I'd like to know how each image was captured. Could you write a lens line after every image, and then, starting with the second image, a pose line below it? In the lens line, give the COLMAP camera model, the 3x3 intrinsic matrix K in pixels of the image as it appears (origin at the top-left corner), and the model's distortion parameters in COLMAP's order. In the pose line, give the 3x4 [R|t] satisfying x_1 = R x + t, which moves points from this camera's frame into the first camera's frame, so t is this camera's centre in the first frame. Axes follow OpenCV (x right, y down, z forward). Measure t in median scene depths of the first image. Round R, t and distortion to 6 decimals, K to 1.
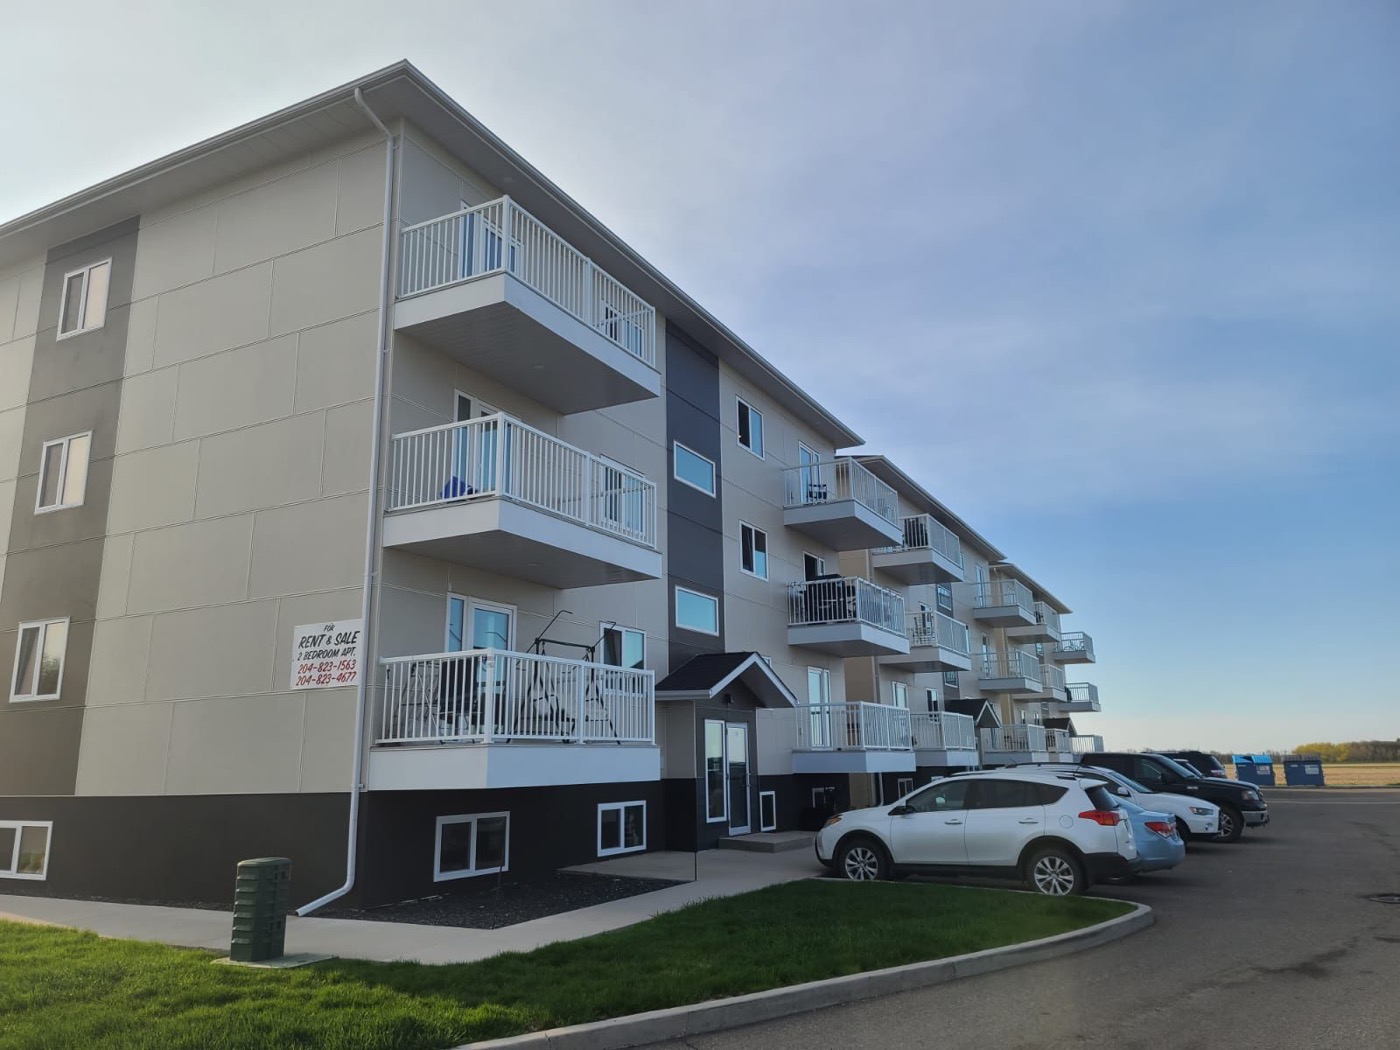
lens RADIAL K [[1030.7, 0, 702.3], [0, 1030.7, 525.3], [0, 0, 1]] dist [0.057742, -0.013719]
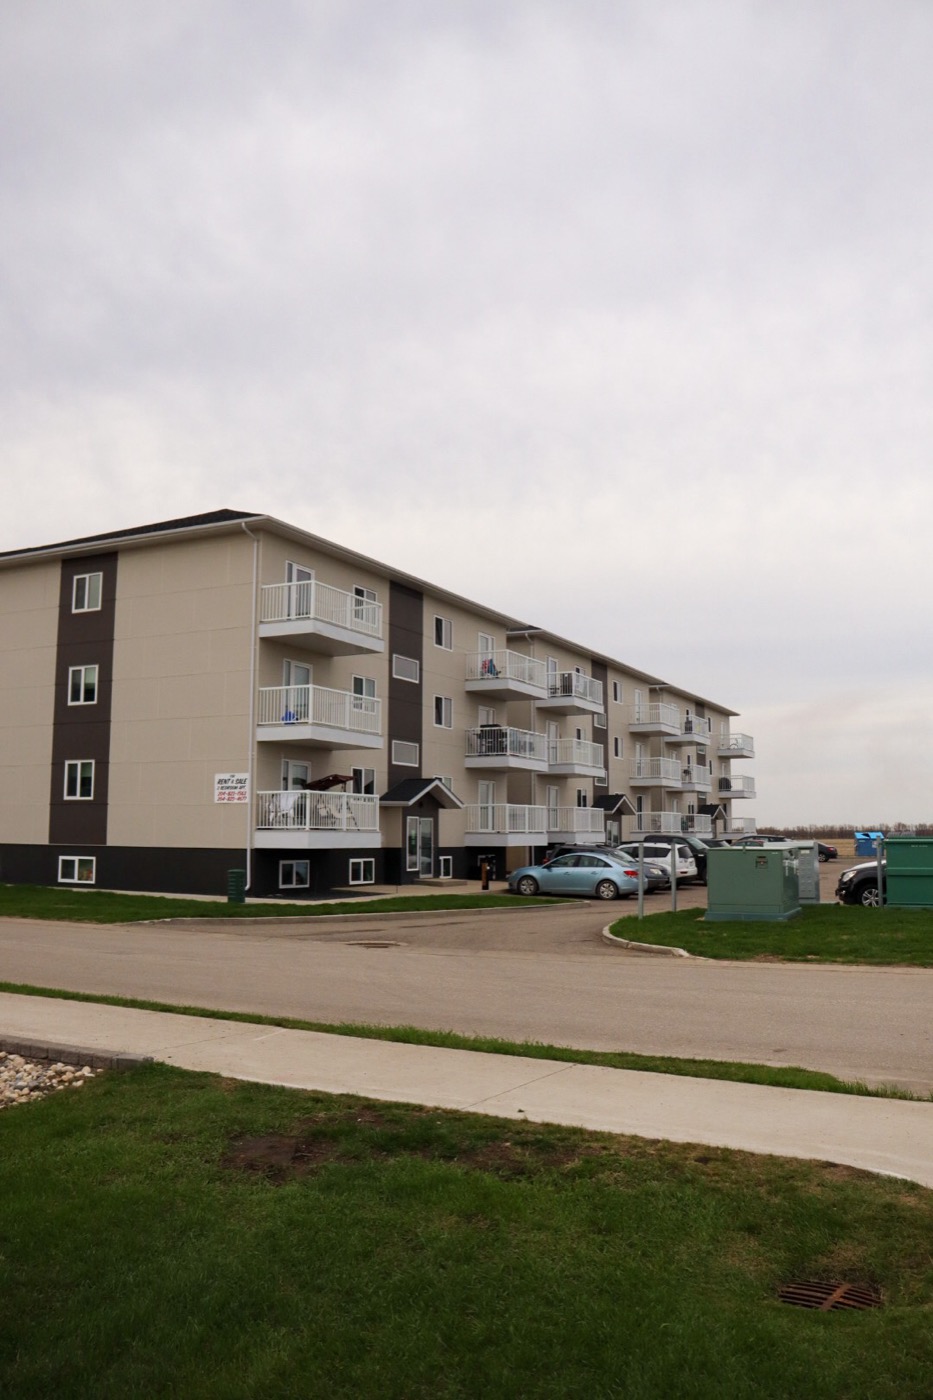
lens RADIAL K [[1139.6, 0, 469.5], [0, 1139.6, 694.8], [0, 0, 1]] dist [-0.168182, 0.003478]
pose [[0.999430, 0.020549, 0.026787, 0.057466], [-0.023195, 0.994462, 0.102503, -0.245249], [-0.024532, -0.103066, 0.994372, -1.025300]]
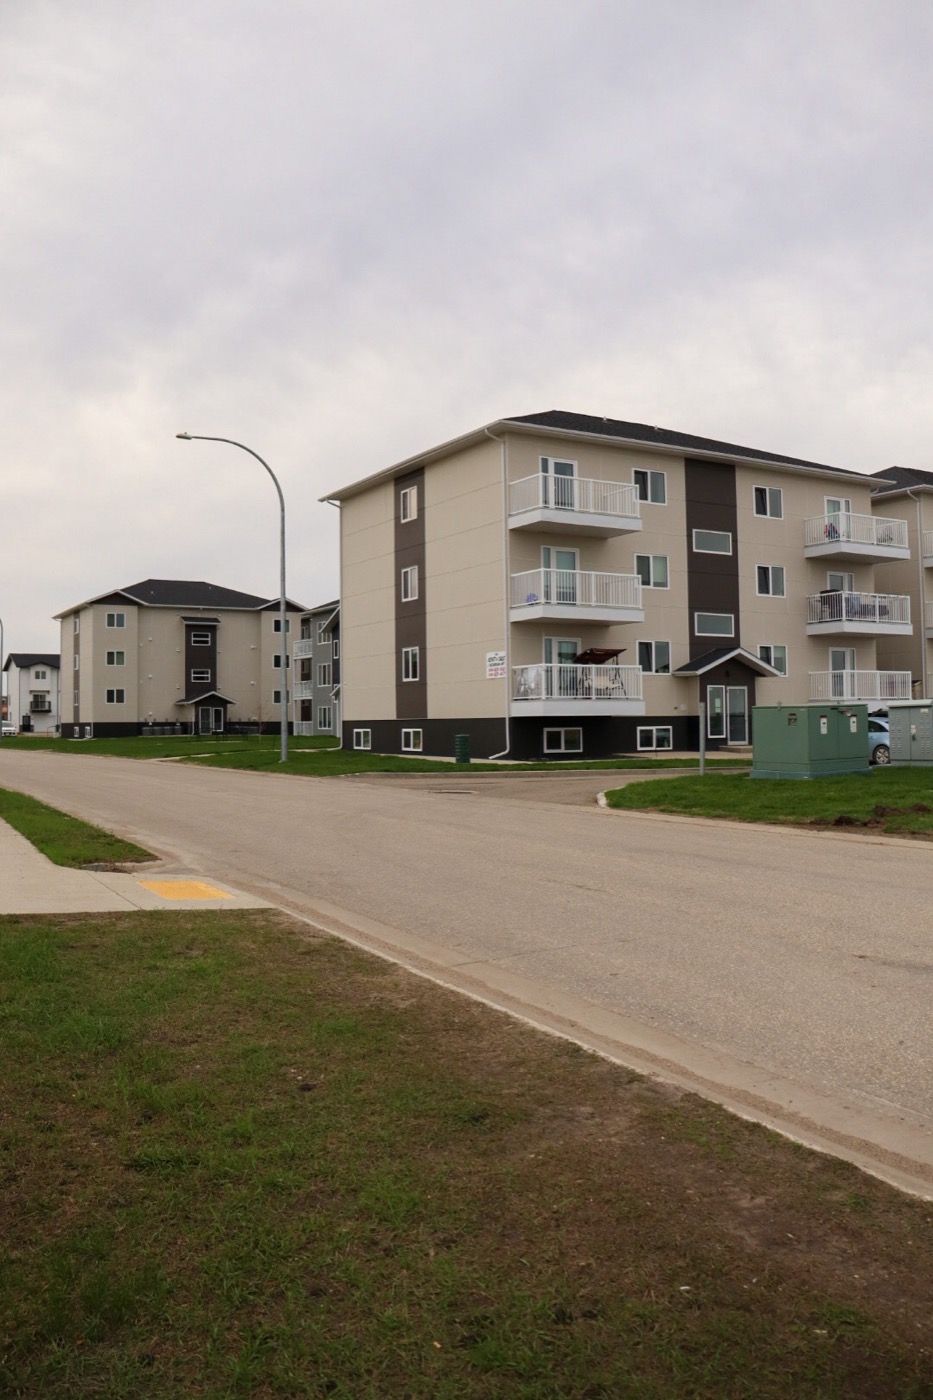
lens RADIAL K [[1139.6, 0, 467.2], [0, 1139.6, 691.9], [0, 0, 1]] dist [-0.168182, 0.003478]
pose [[0.847935, -0.009014, -0.530024, 0.769153], [0.118372, 0.977828, 0.172742, -0.219380], [0.516715, -0.209214, 0.830202, -0.992585]]
